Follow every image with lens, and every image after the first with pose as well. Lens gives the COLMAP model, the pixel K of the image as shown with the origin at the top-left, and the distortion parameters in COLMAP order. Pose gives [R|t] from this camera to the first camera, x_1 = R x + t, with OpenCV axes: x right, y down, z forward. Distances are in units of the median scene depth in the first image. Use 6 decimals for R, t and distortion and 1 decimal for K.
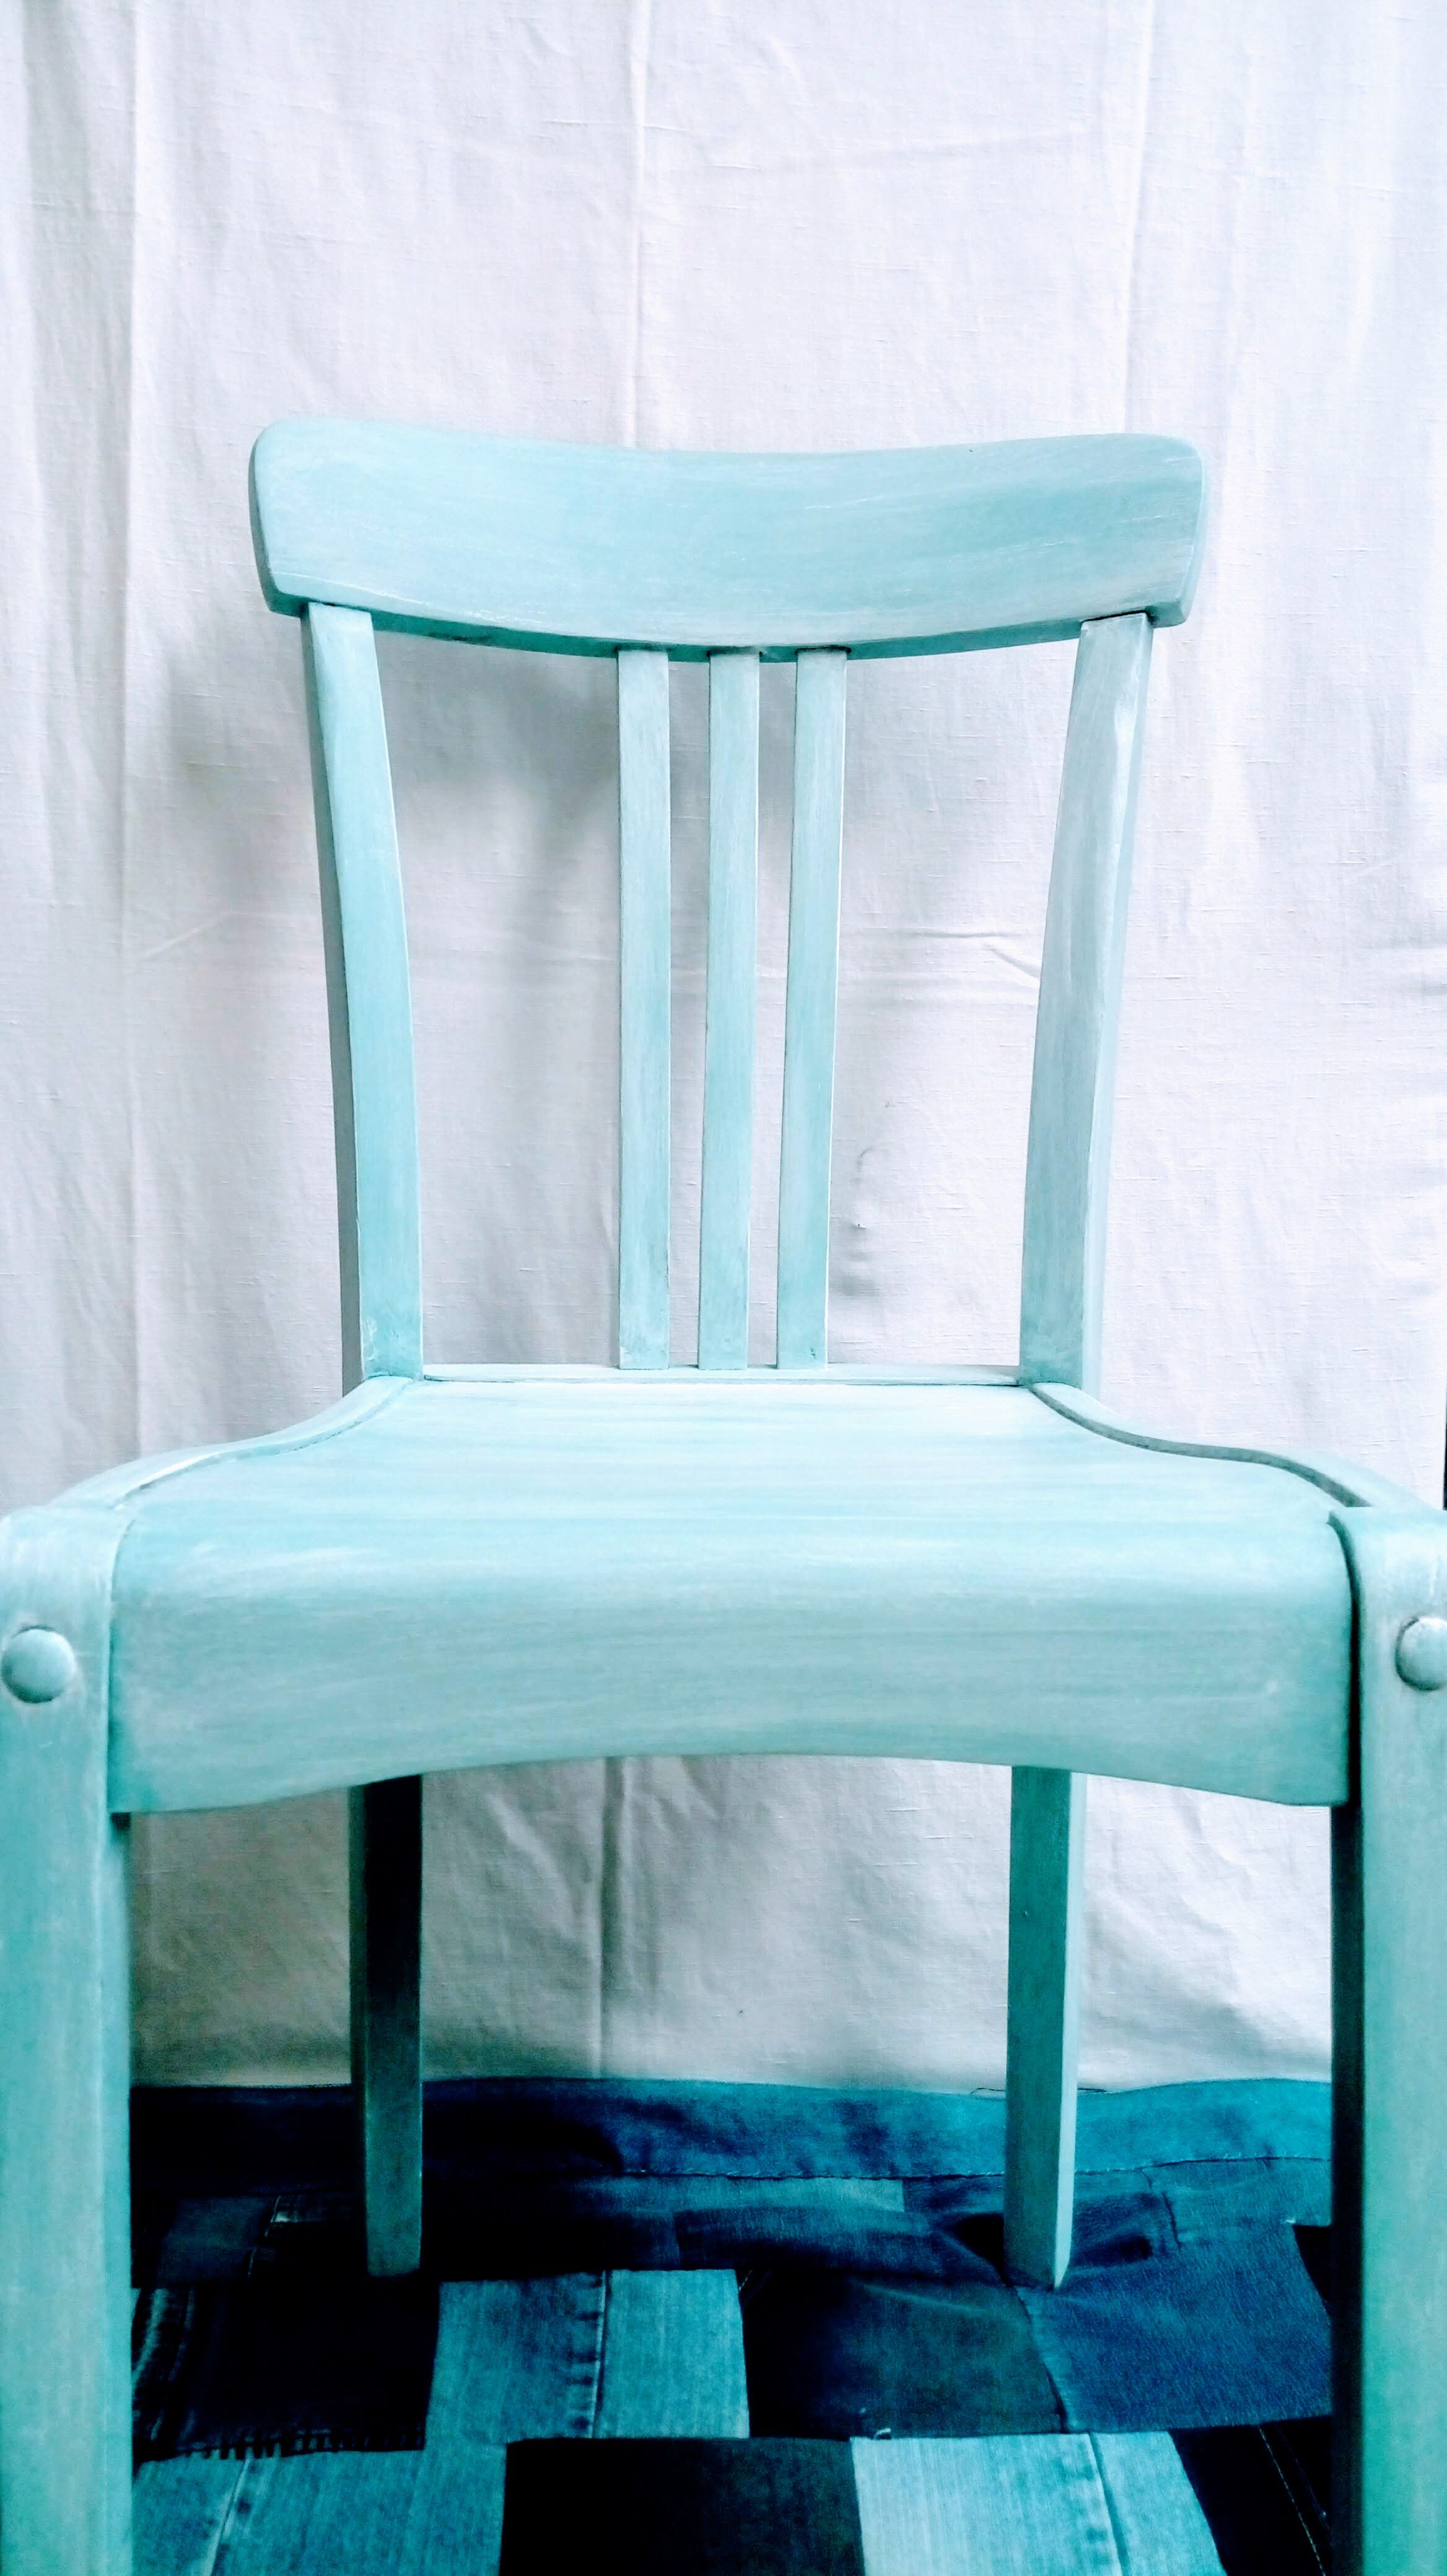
lens RADIAL K [[2038.2, 0, 785.5], [0, 2038.2, 1326.0], [0, 0, 1]] dist [0.056917, -0.080038]
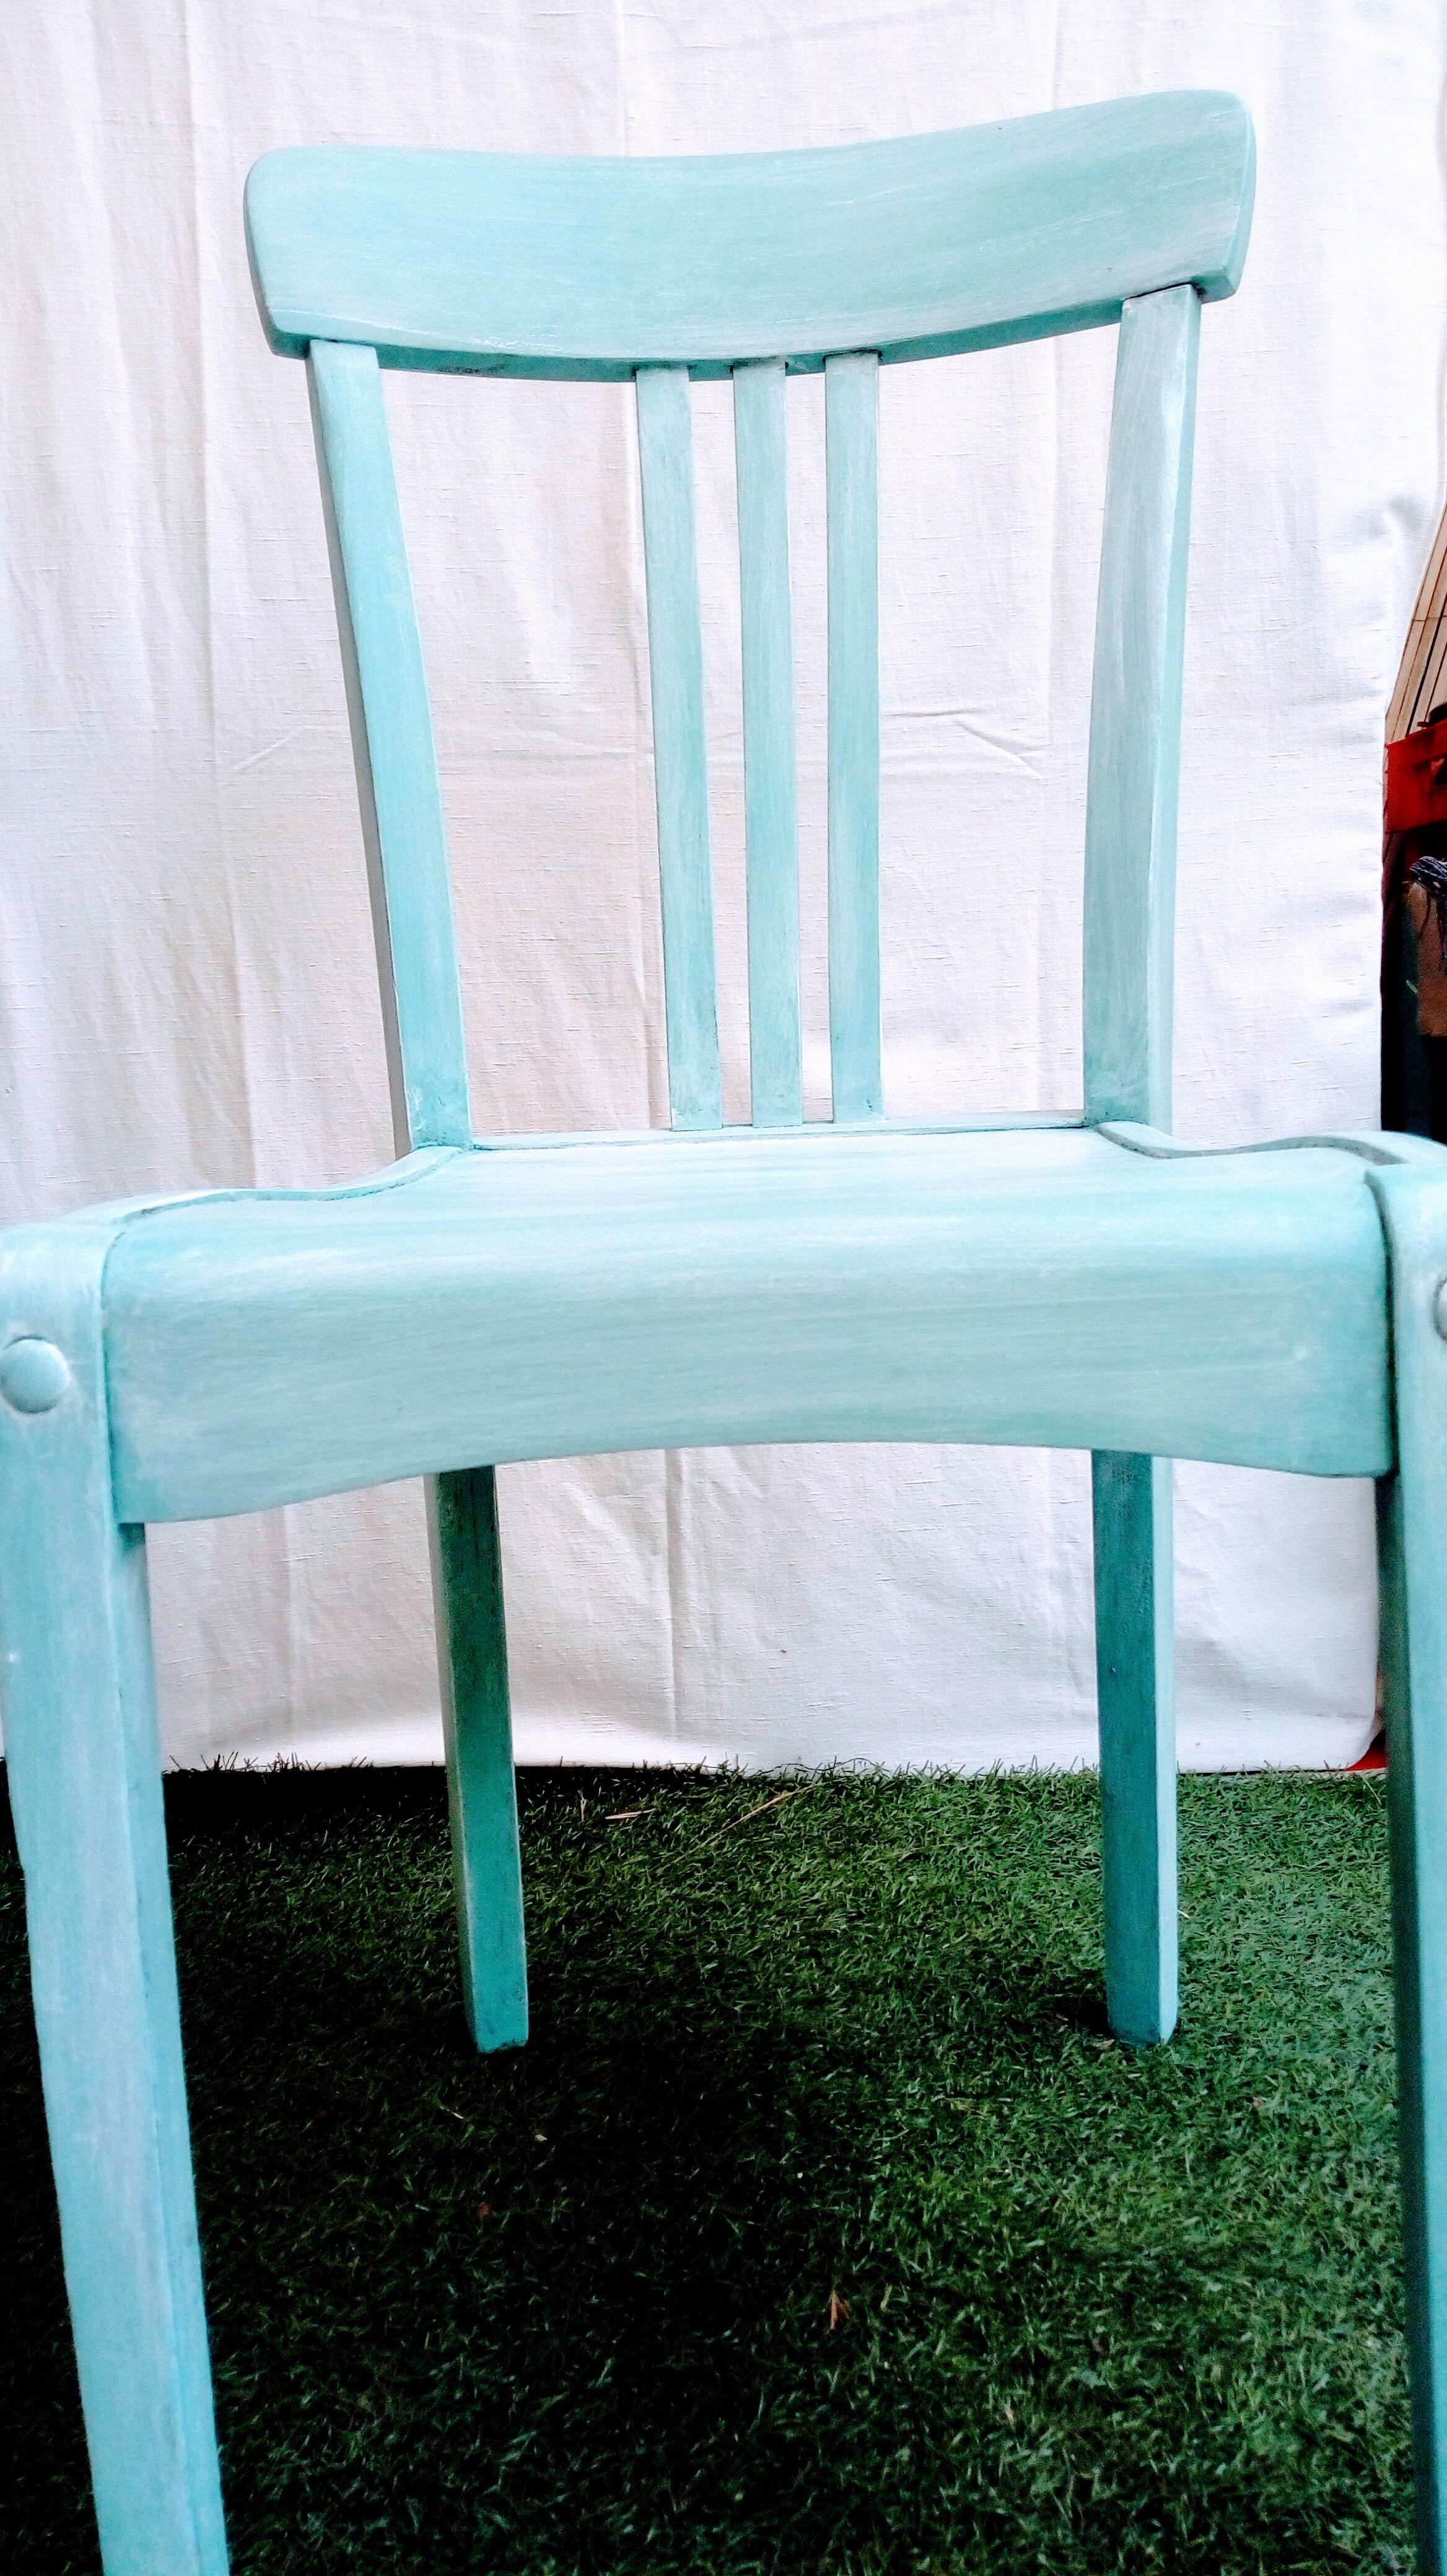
lens RADIAL K [[2038.2, 0, 779.4], [0, 2038.2, 1332.1], [0, 0, 1]] dist [0.056917, -0.080038]
pose [[0.995510, -0.040422, -0.085591, 0.050628], [0.045424, 0.997322, 0.057325, 0.065186], [0.083045, -0.060955, 0.994680, 0.027878]]
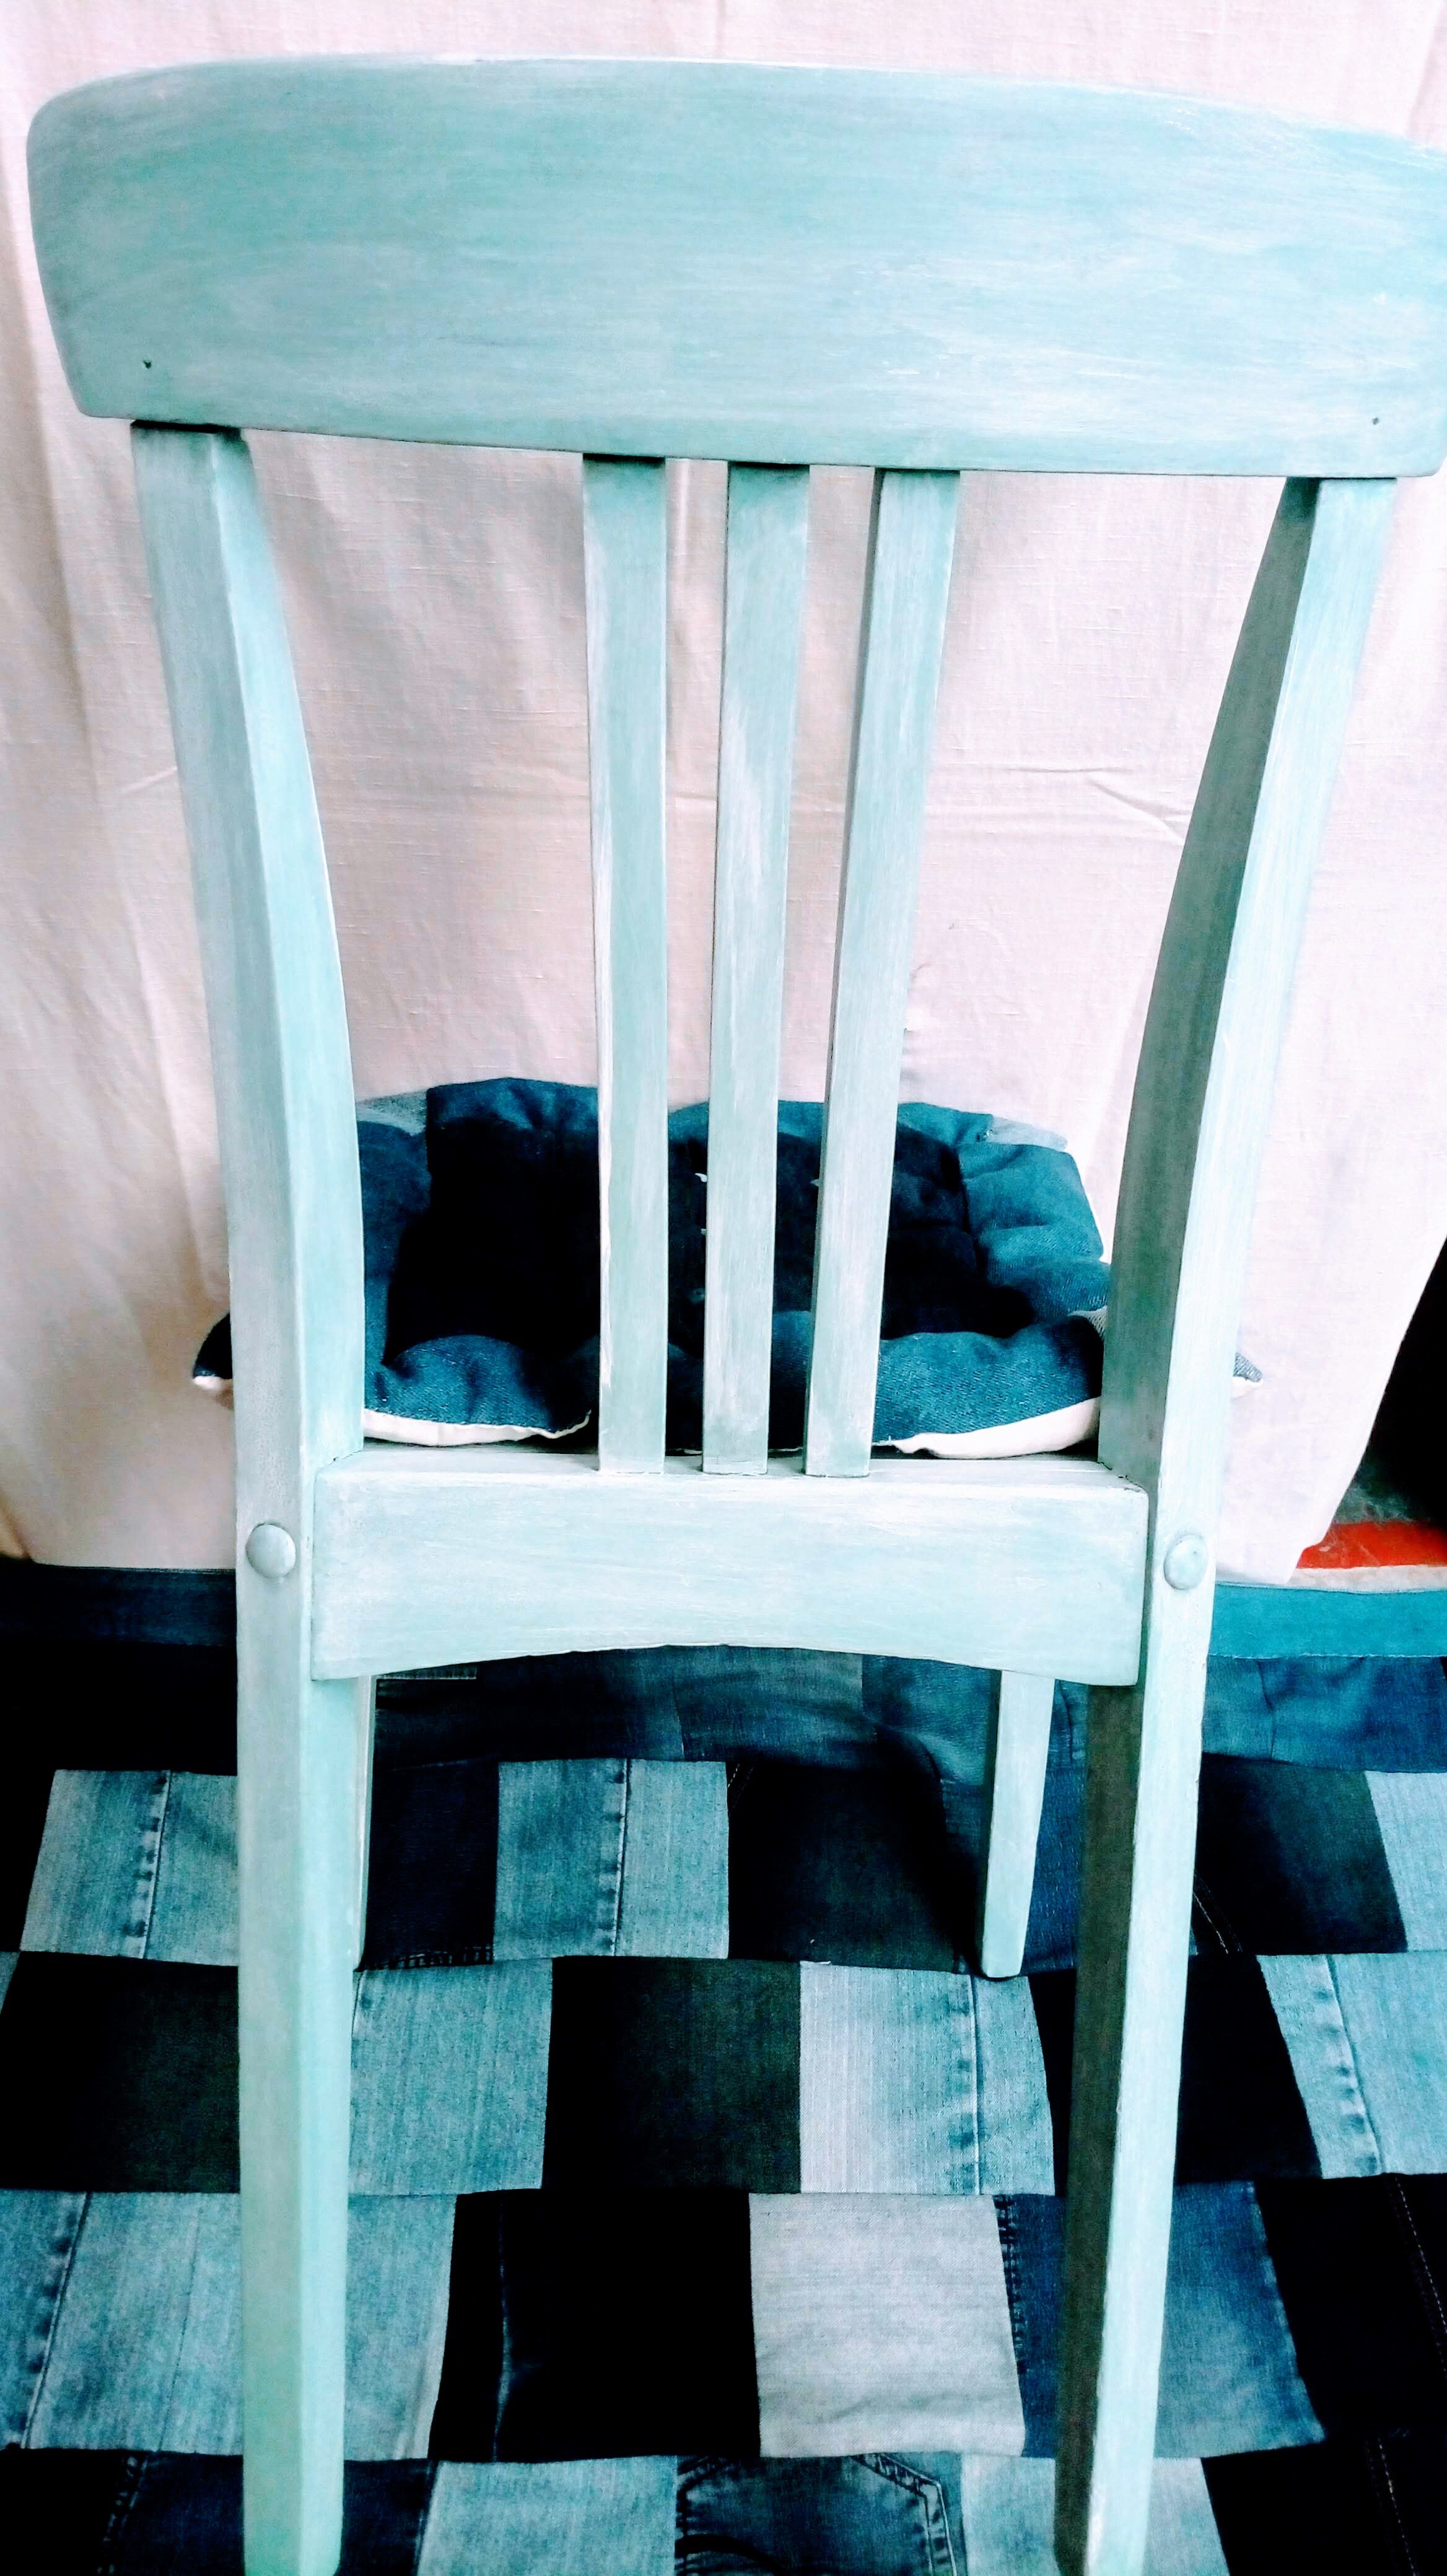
lens RADIAL K [[2038.2, 0, 799.7], [0, 2038.2, 1315.4], [0, 0, 1]] dist [0.056917, -0.080038]
pose [[0.996838, 0.078210, 0.014038, -0.021413], [-0.068989, 0.764210, 0.641267, -0.655352], [0.039425, -0.640208, 0.767189, 0.217038]]
